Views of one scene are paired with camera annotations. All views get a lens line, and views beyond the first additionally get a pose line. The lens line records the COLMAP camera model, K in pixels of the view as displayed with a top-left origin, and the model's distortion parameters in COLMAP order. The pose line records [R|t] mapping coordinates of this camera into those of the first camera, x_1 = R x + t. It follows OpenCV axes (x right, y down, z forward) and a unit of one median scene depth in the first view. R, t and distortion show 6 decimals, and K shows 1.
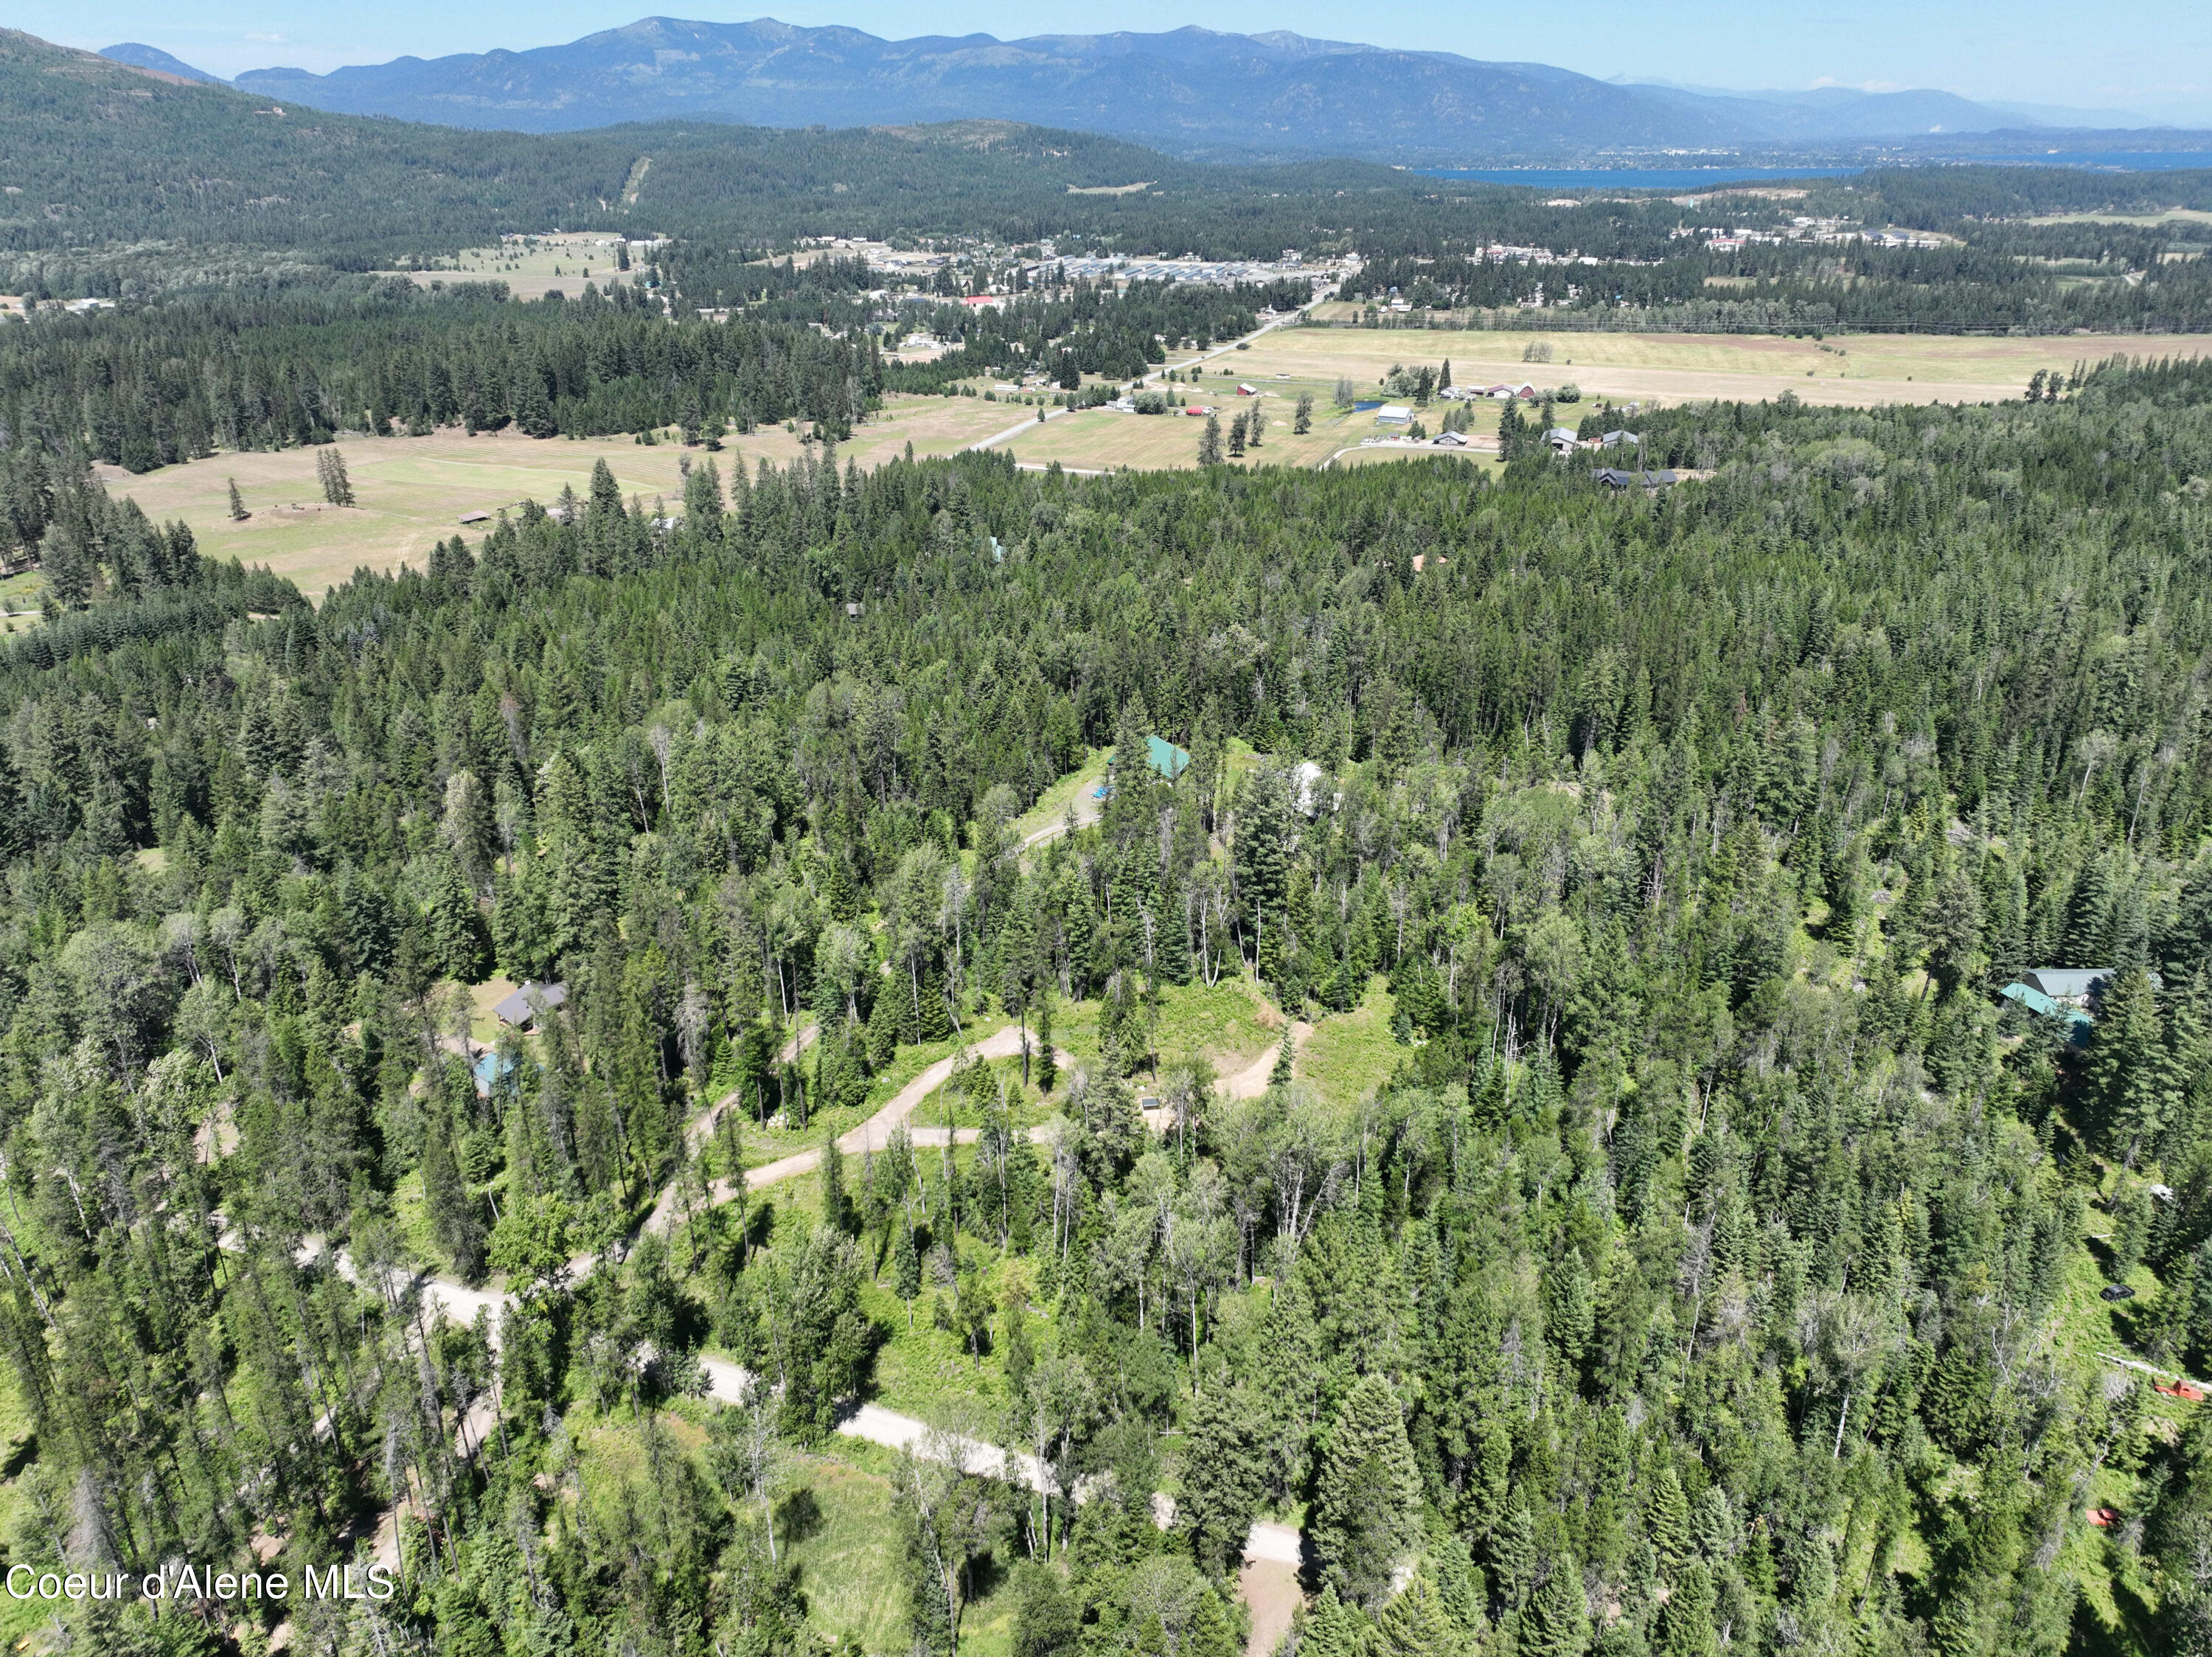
lens RADIAL K [[1546.5, 0, 1118.1], [0, 1546.5, 838.2], [0, 0, 1]] dist [-0.003056, 0.018674]
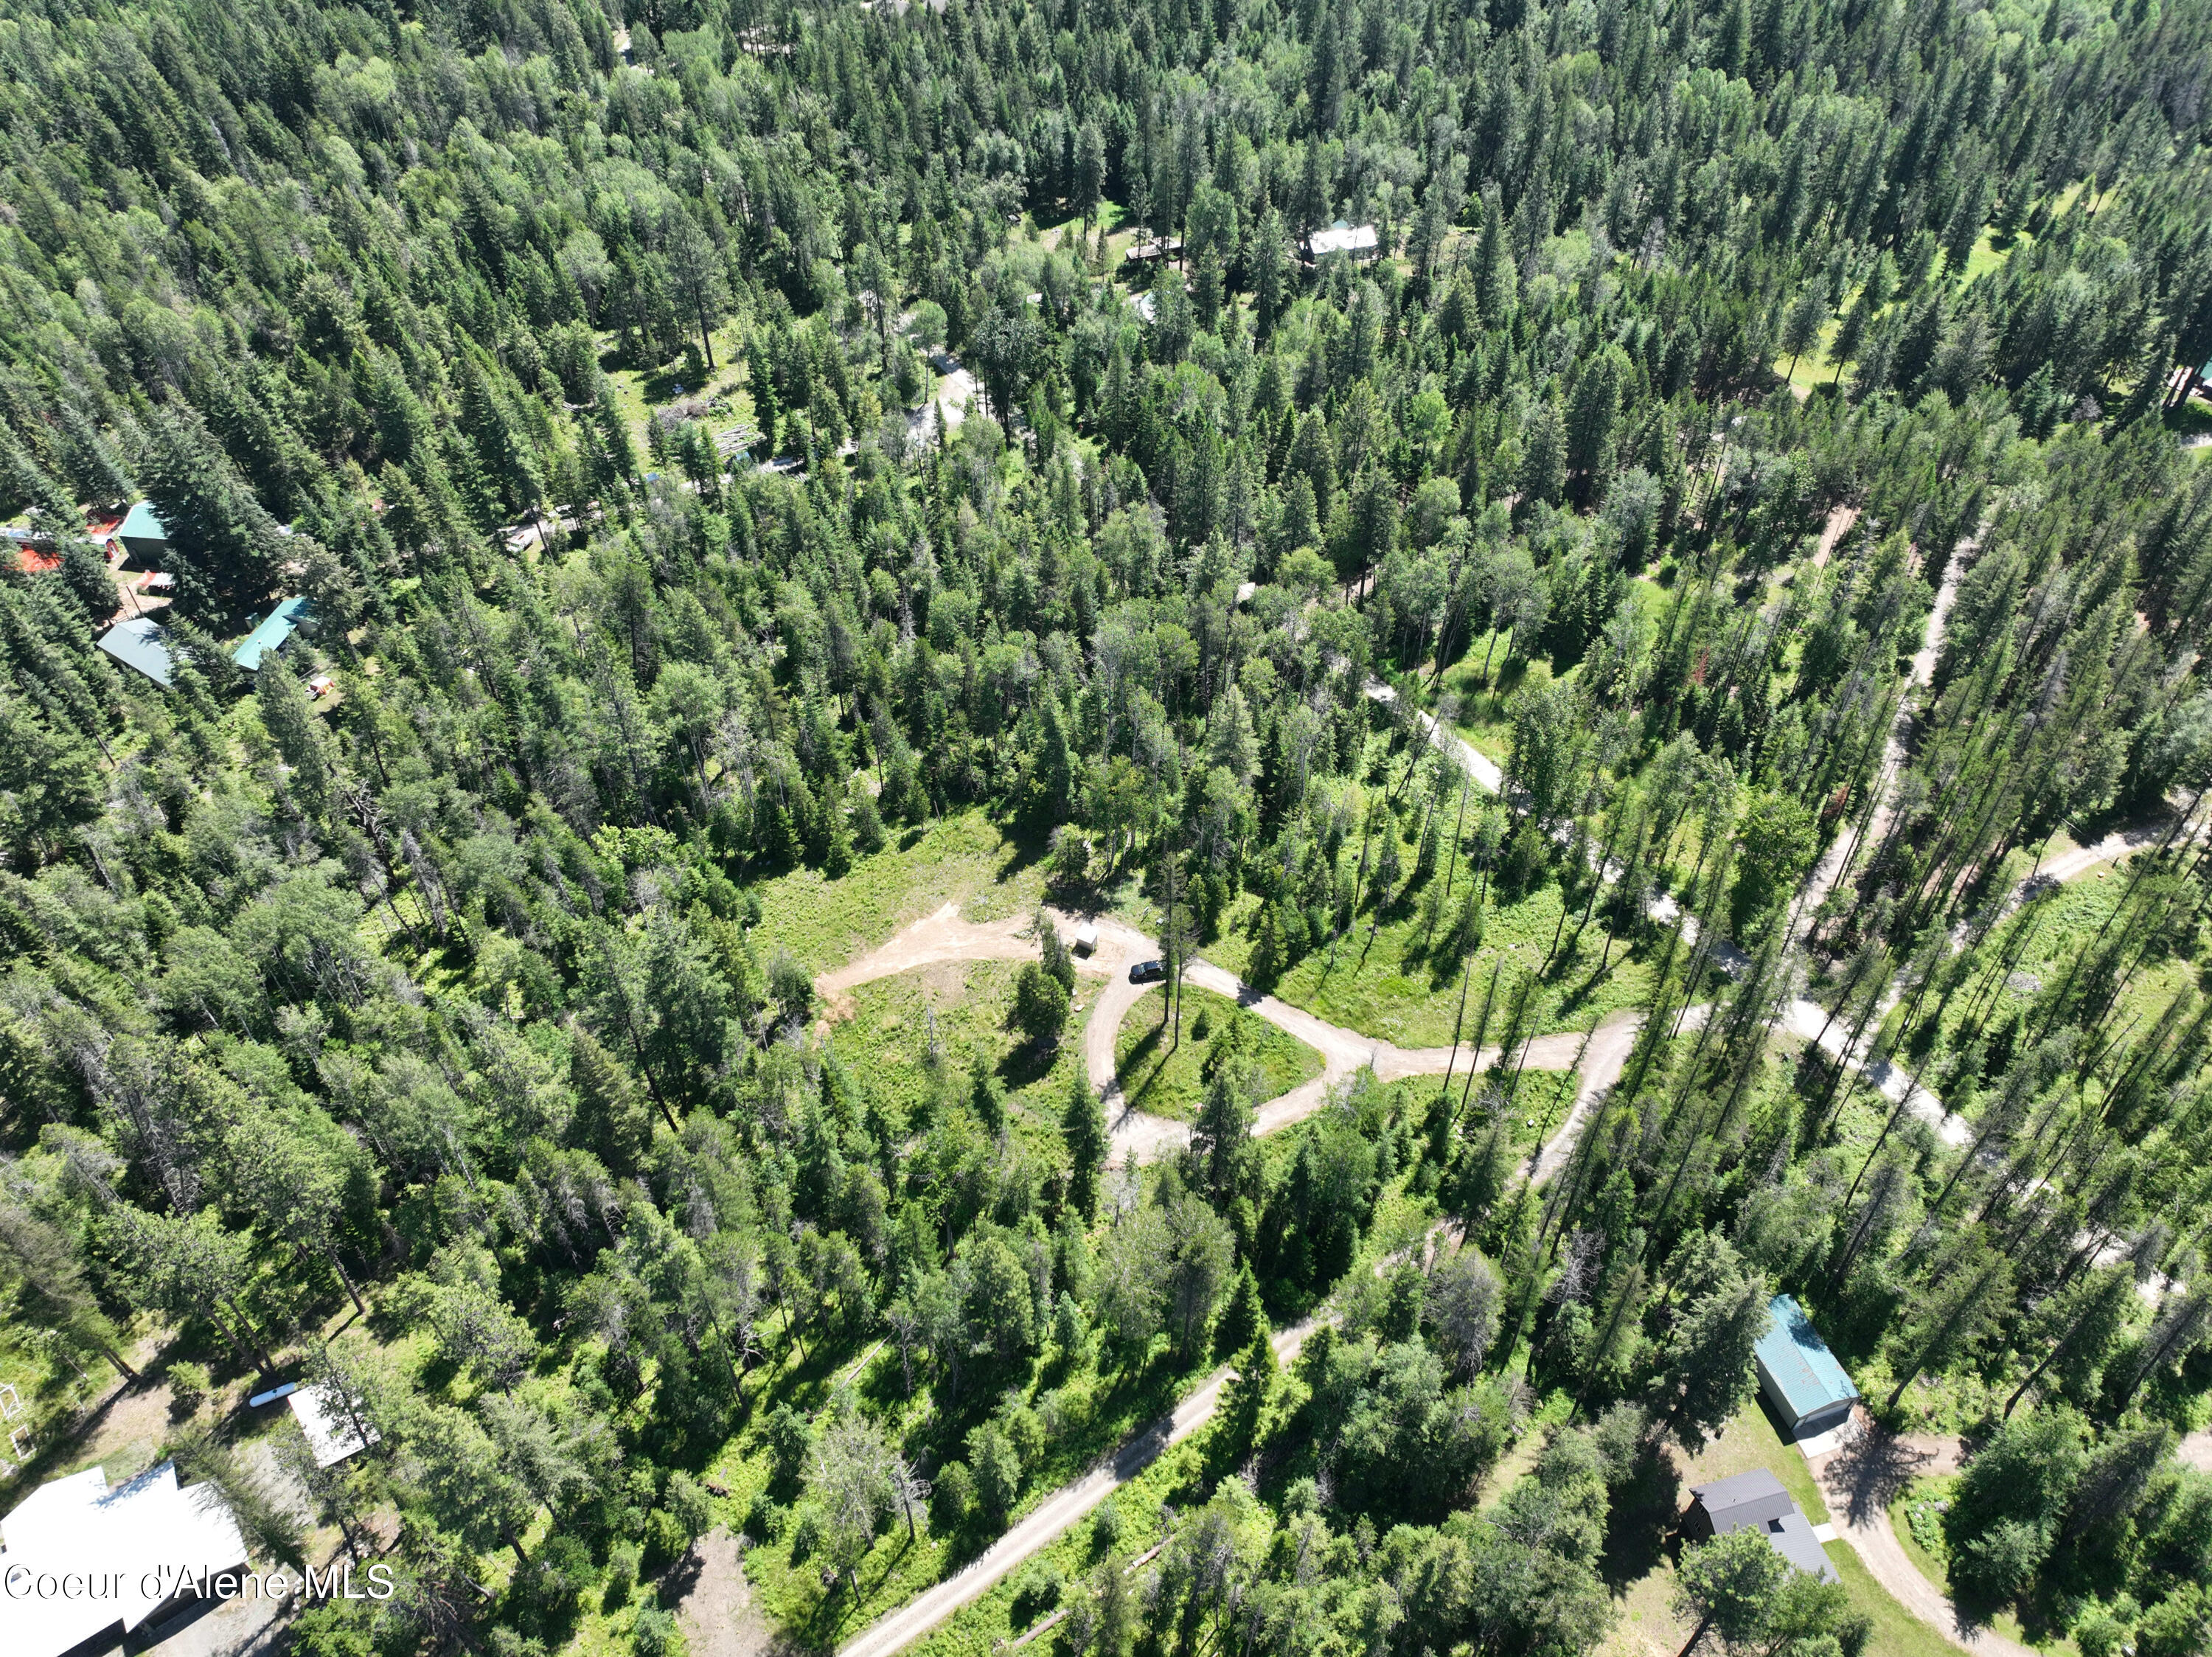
lens RADIAL K [[1546.5, 0, 1122.1], [0, 1546.5, 824.2], [0, 0, 1]] dist [-0.003056, 0.018674]
pose [[-0.823947, -0.395045, 0.406265, -0.073032], [0.236539, 0.411723, 0.880076, -0.139781], [-0.514938, 0.821233, -0.245794, 0.250329]]
